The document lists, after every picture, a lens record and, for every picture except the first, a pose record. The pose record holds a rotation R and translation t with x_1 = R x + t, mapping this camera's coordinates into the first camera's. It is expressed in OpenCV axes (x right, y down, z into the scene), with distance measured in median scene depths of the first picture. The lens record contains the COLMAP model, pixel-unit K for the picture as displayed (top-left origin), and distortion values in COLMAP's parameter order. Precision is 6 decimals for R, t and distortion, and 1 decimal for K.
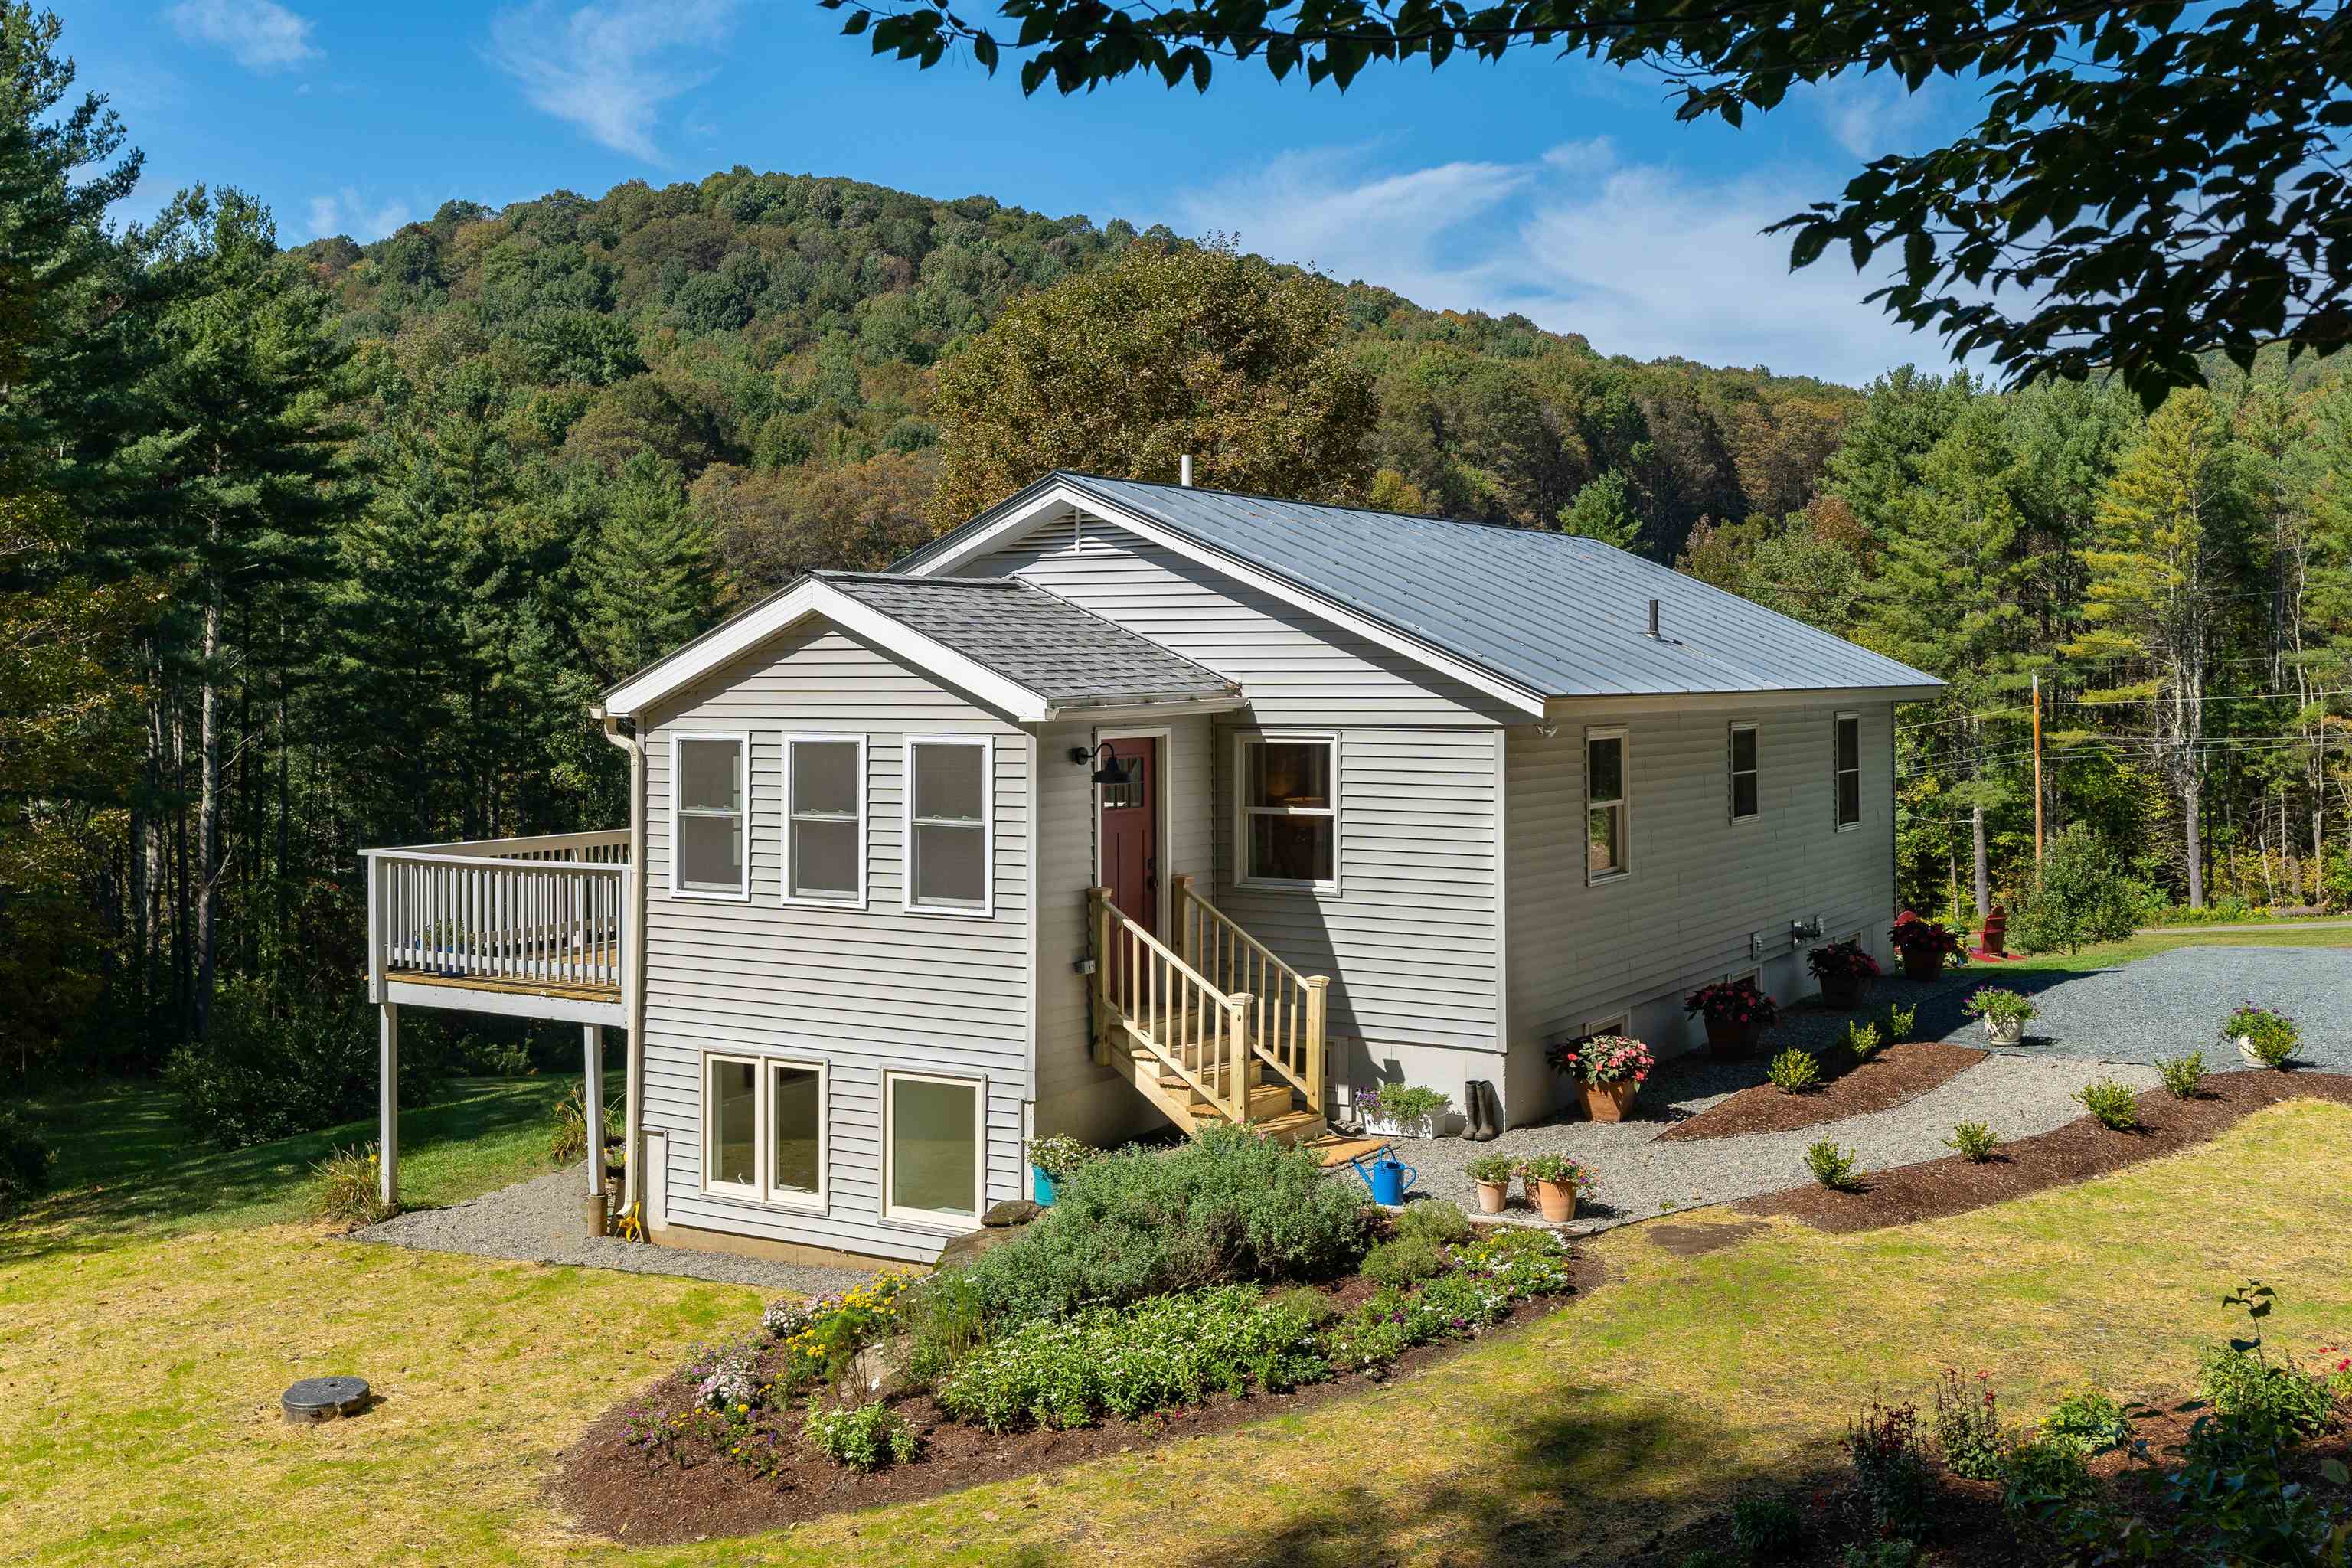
lens RADIAL K [[2349.8, 0, 1151.3], [0, 2349.8, 650.7], [0, 0, 1]] dist [-0.001701, 0.000000]
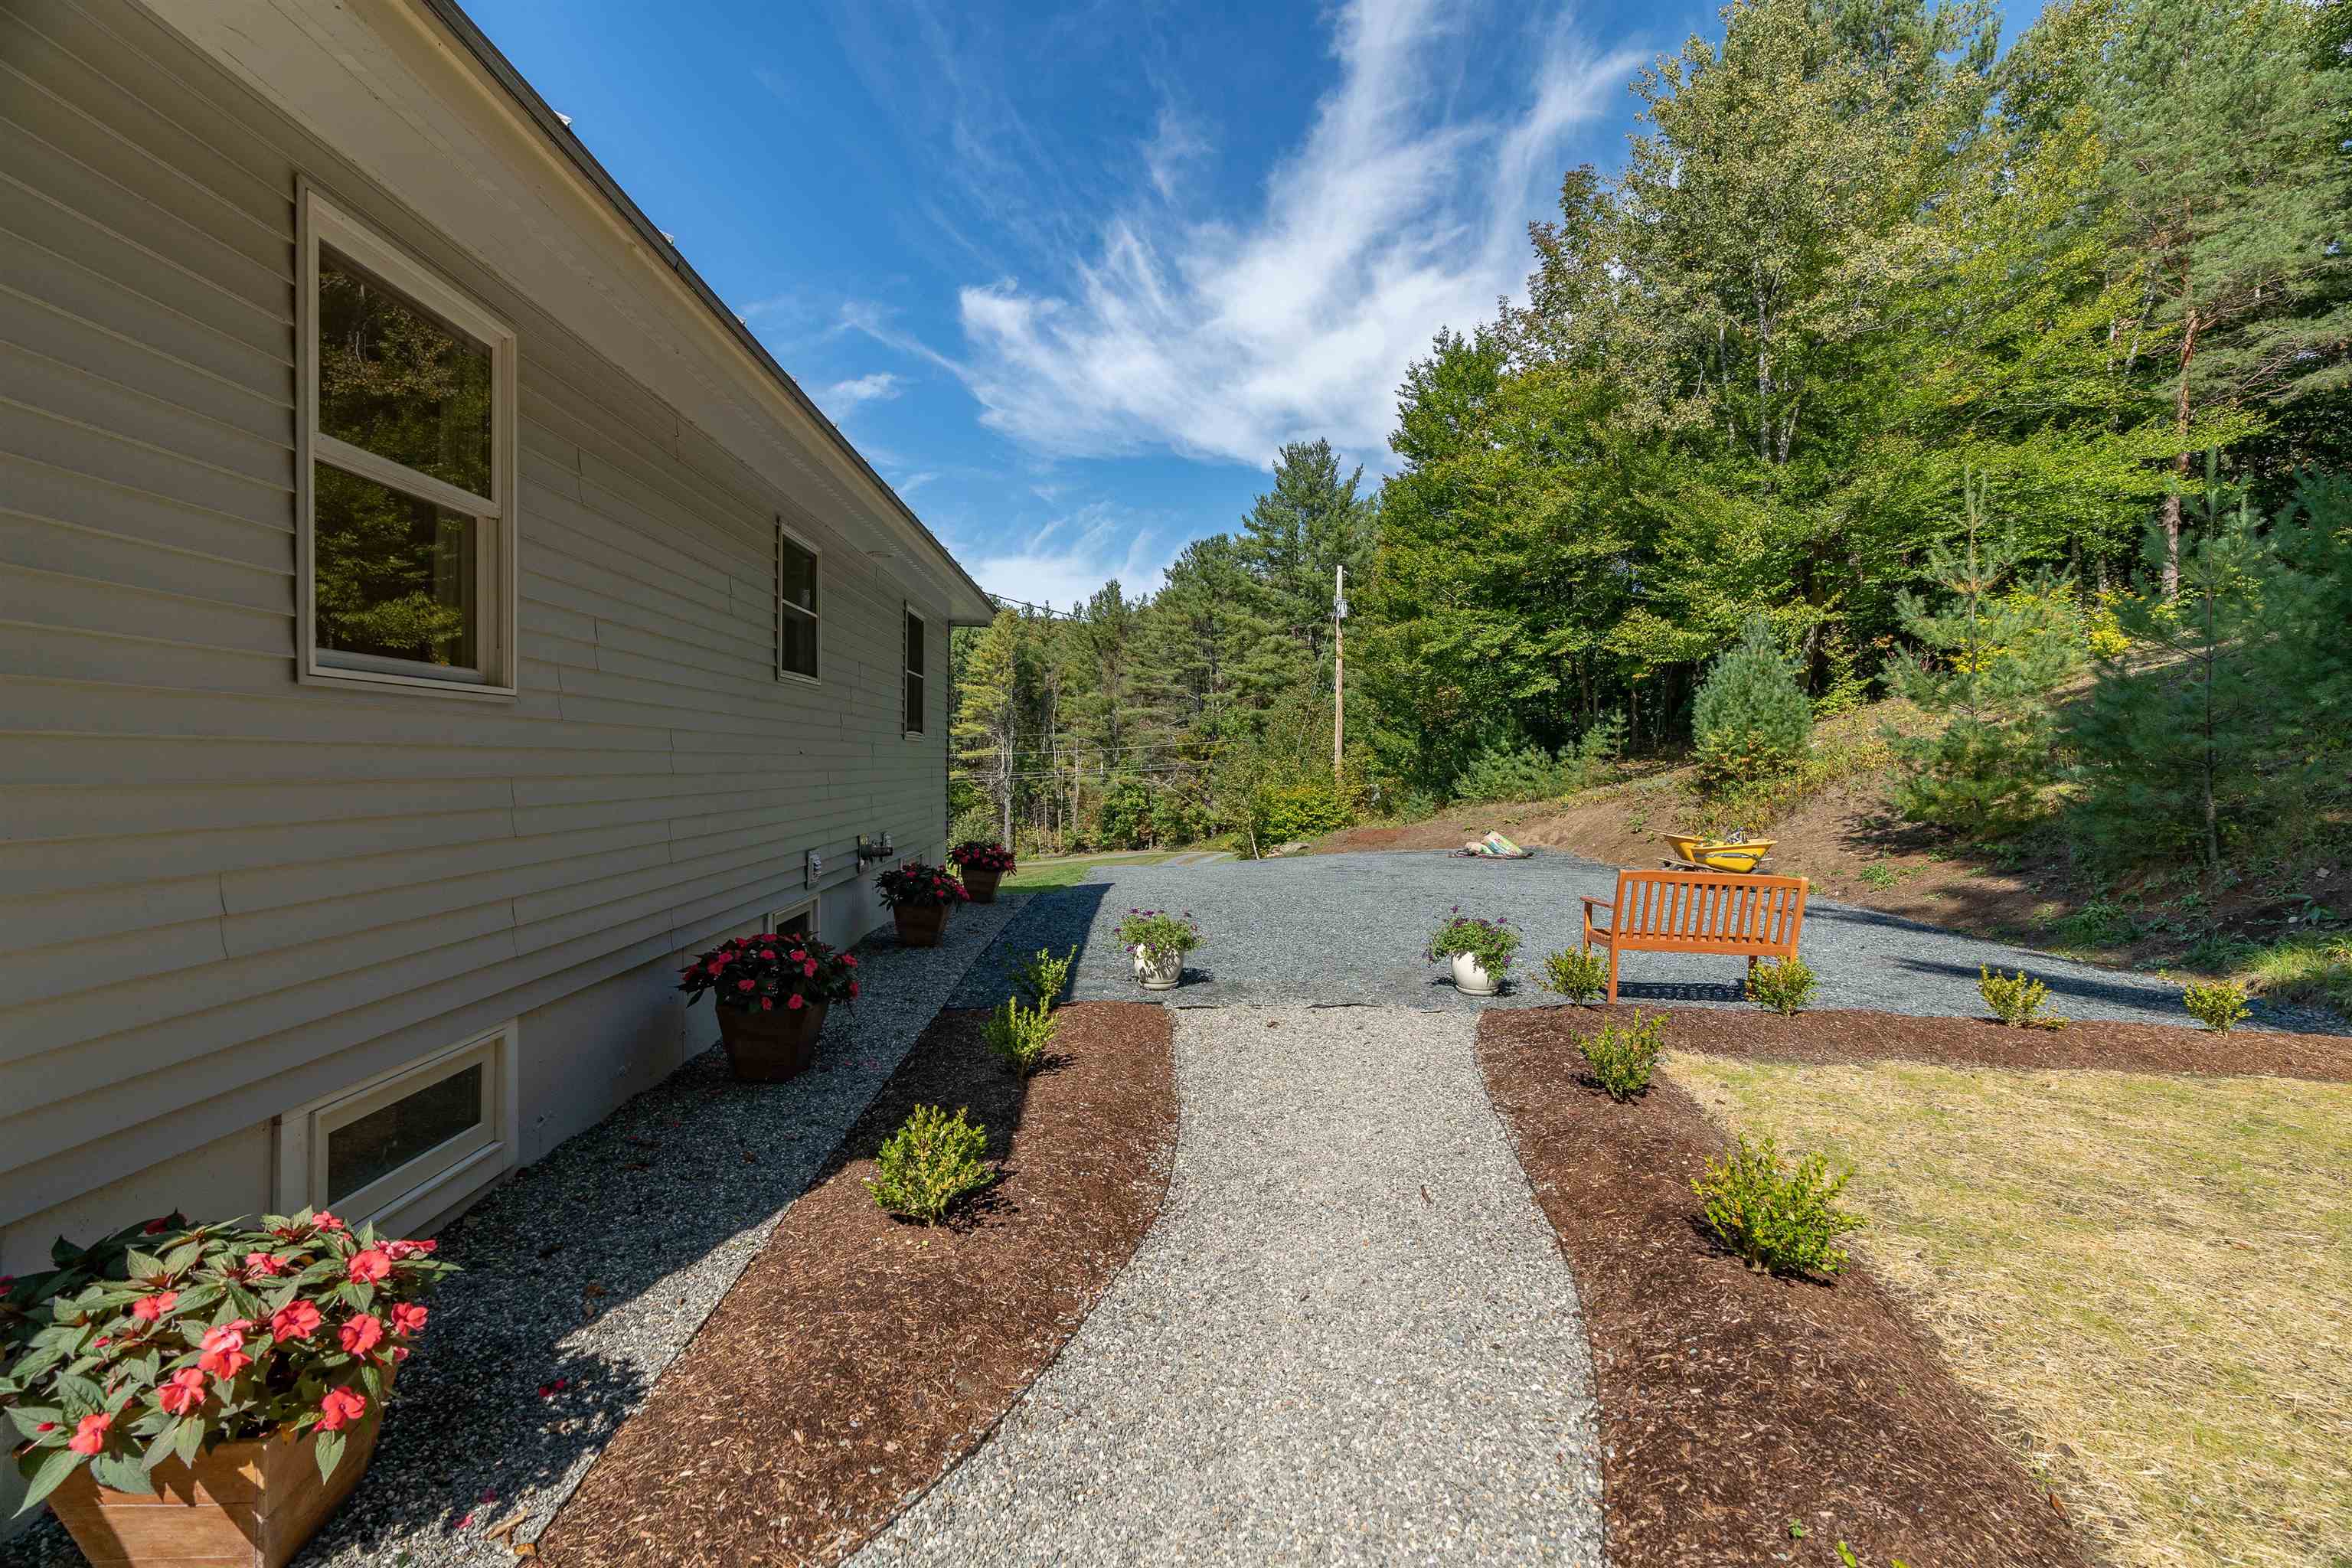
lens RADIAL K [[1066.7, 0, 1182.7], [0, 1066.7, 775.2], [0, 0, 1]] dist [-0.000976, -0.000113]
pose [[0.824745, 0.007403, 0.565456, 0.029530], [-0.021824, 0.999586, 0.018744, 0.015619], [-0.565083, -0.027800, 0.824565, 0.118313]]
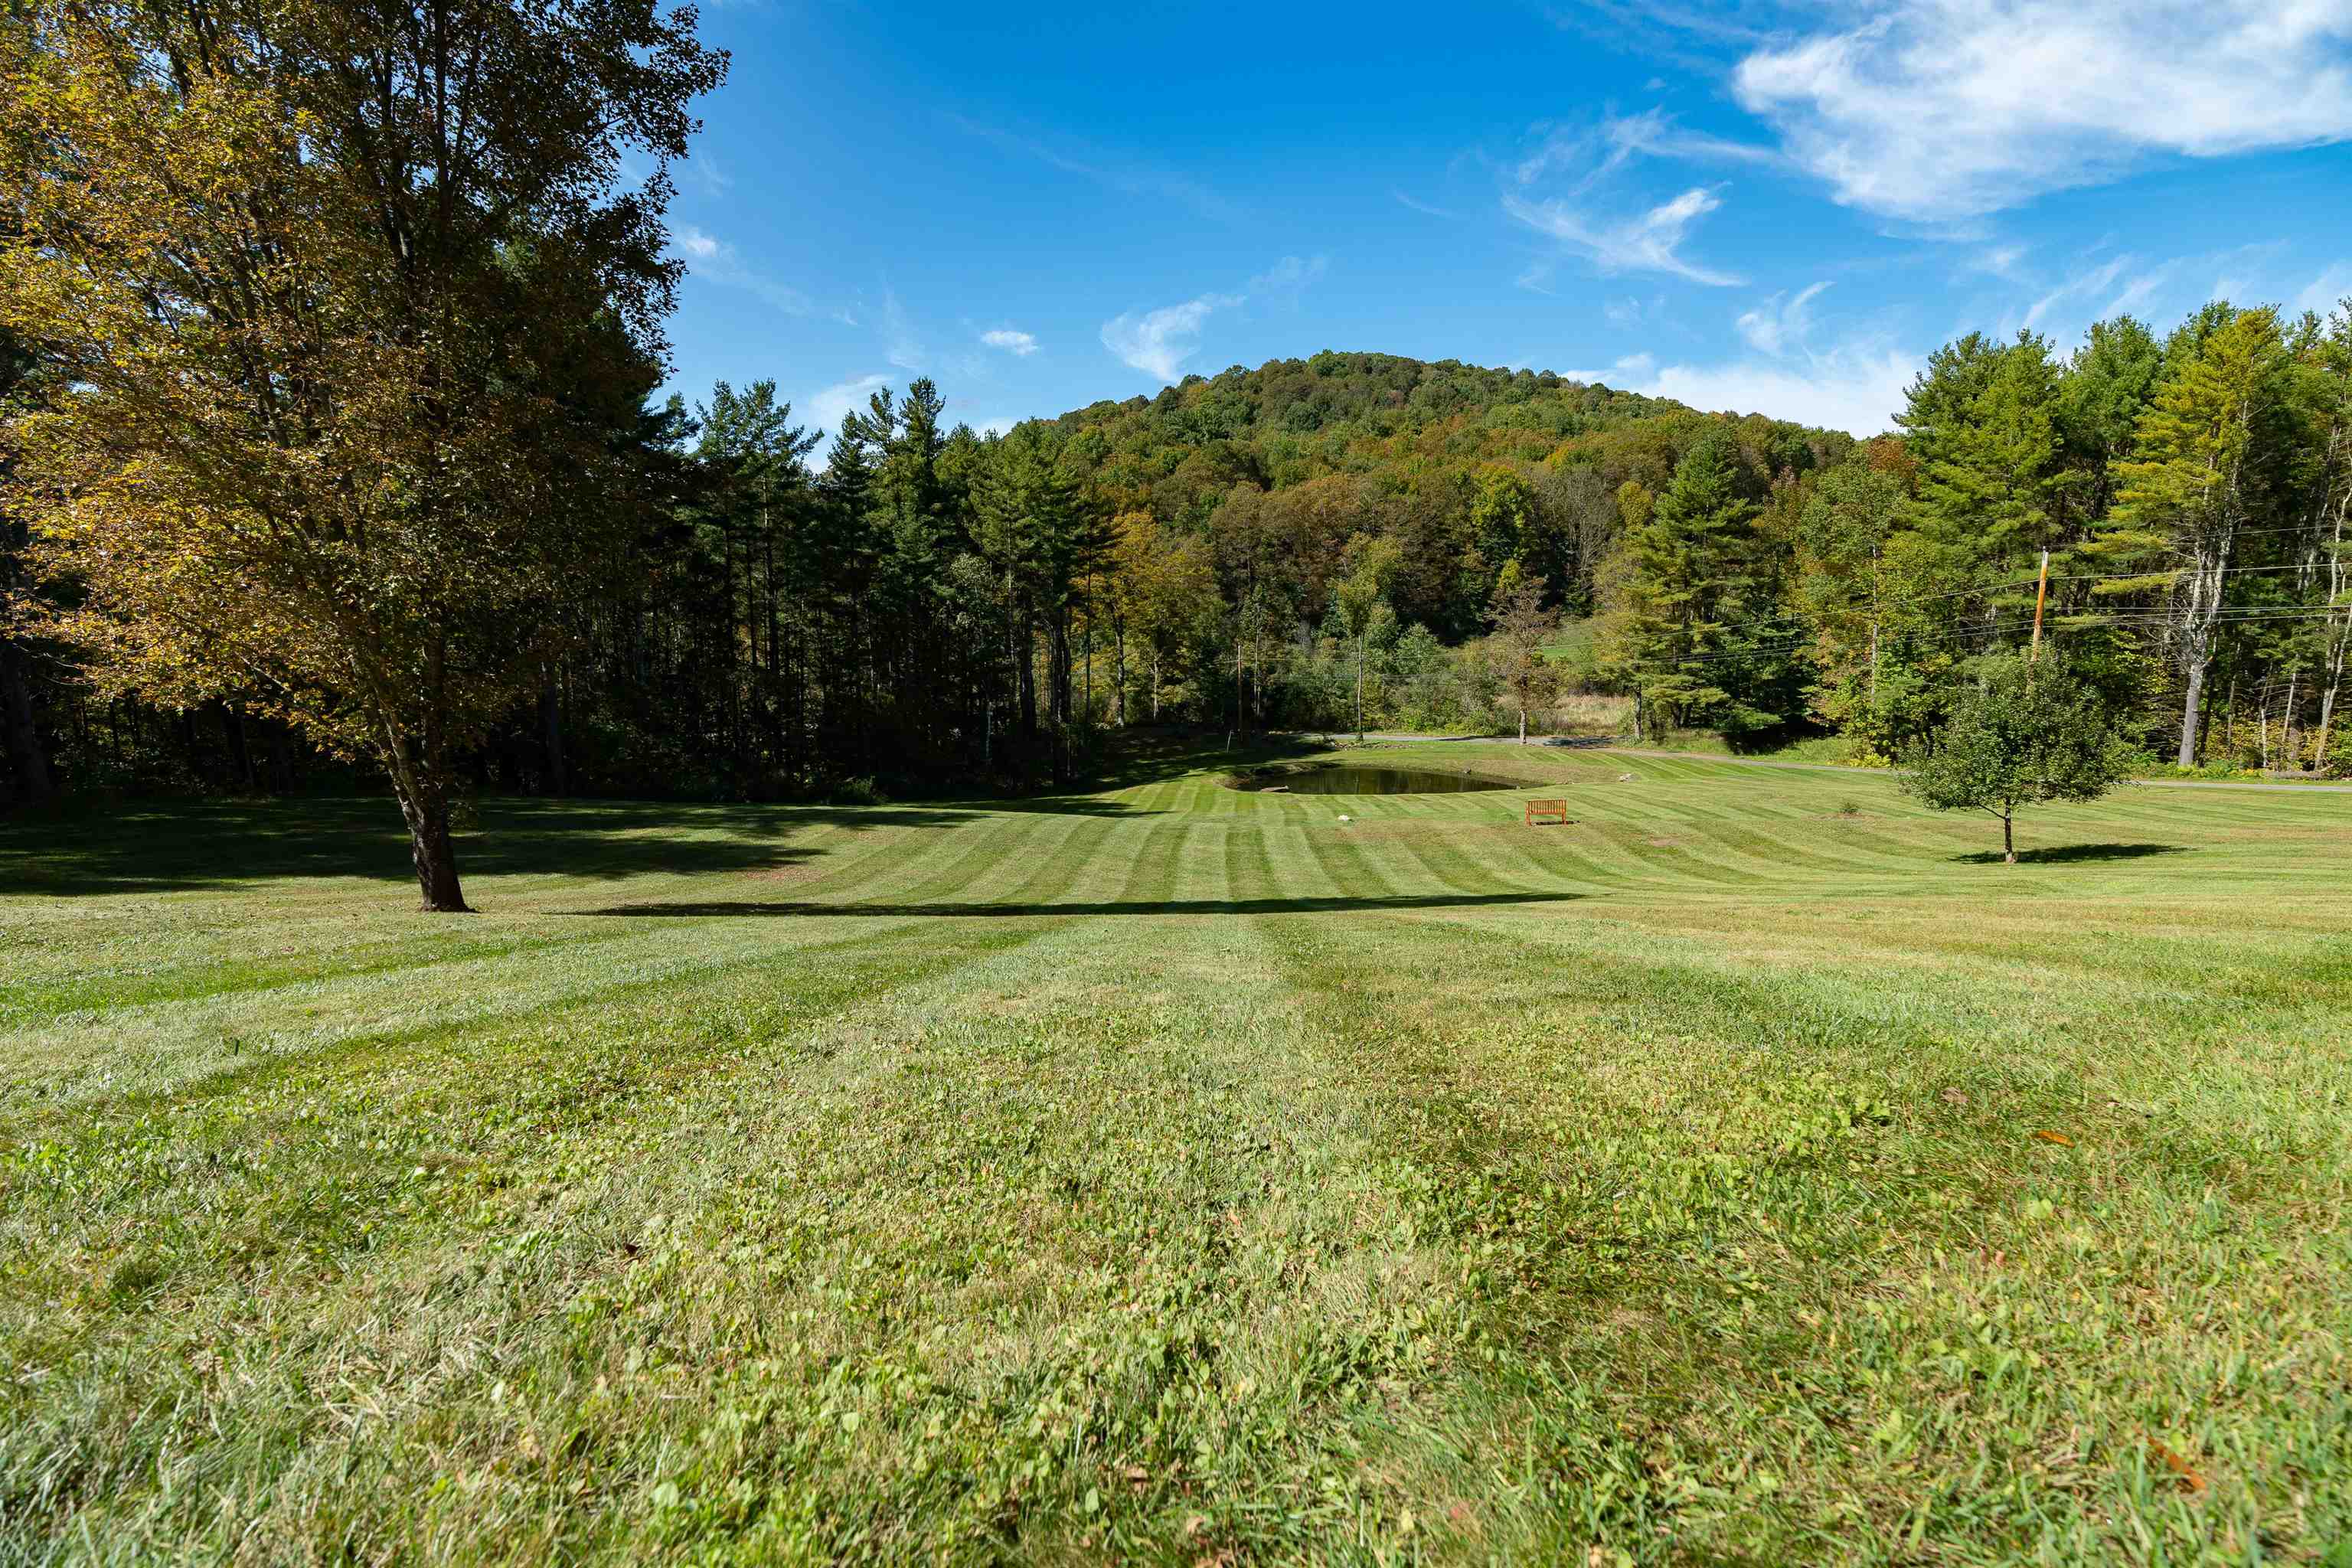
lens RADIAL K [[1066.7, 0, 1176.0], [0, 1066.7, 775.3], [0, 0, 1]] dist [-0.000976, -0.000113]
pose [[0.942718, 0.071290, -0.325884, 0.134083], [-0.018719, 0.986664, 0.161691, 0.035224], [0.333065, -0.146329, 0.931480, 0.314466]]
